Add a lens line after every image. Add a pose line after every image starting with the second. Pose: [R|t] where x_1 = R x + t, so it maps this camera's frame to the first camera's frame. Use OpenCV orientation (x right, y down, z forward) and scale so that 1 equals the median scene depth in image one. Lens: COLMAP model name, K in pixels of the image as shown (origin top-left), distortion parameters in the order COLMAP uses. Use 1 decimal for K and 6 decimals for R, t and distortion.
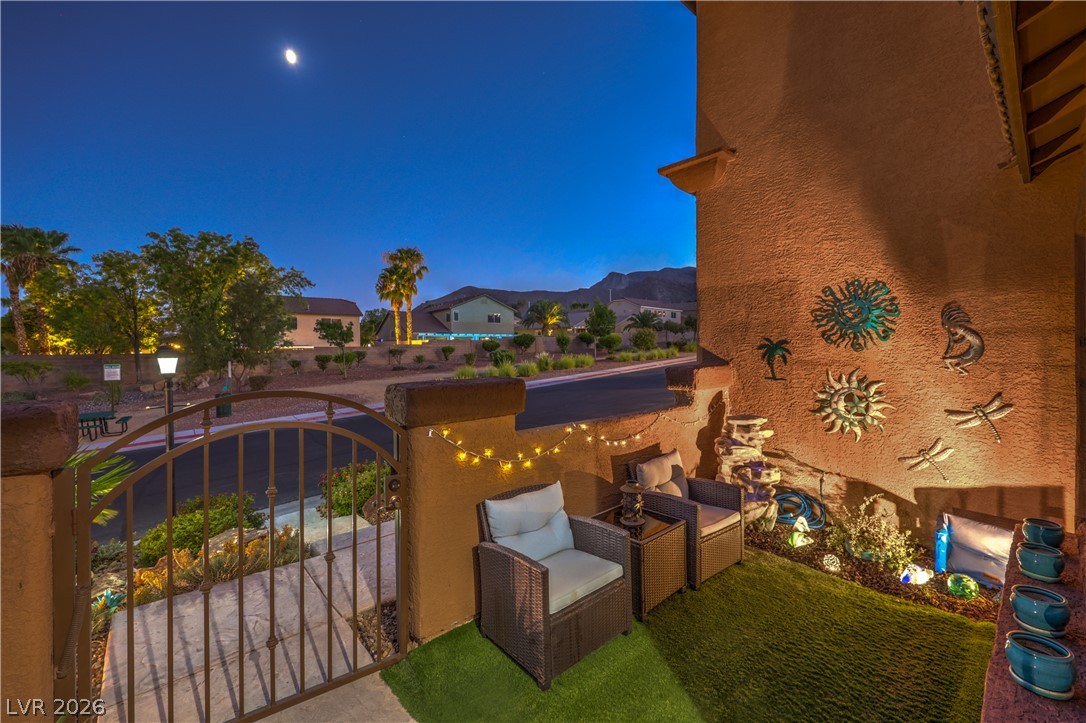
lens RADIAL K [[450.5, 0, 545.3], [0, 450.5, 351.7], [0, 0, 1]] dist [0.002167, -0.000050]
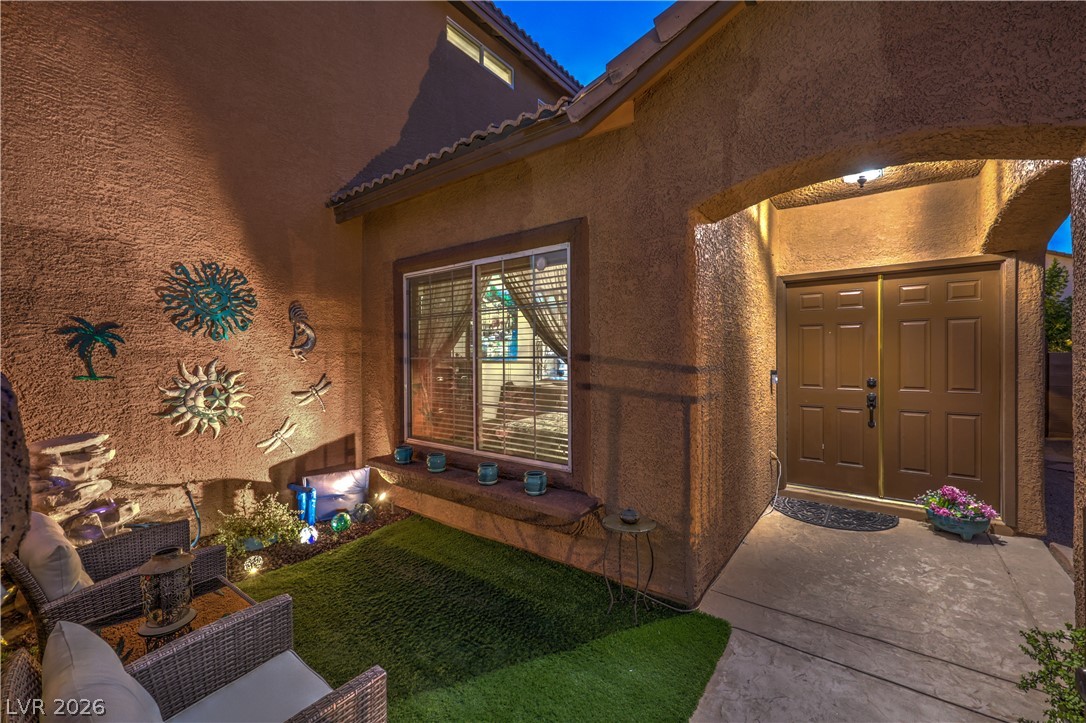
lens RADIAL K [[442.2, 0, 554.3], [0, 442.2, 361.6], [0, 0, 1]] dist [0.001982, 0.000389]
pose [[-0.210127, -0.002987, 0.977670, -0.344076], [0.013753, 0.999887, 0.006011, 0.046921], [-0.977577, 0.014709, -0.210062, 0.515208]]
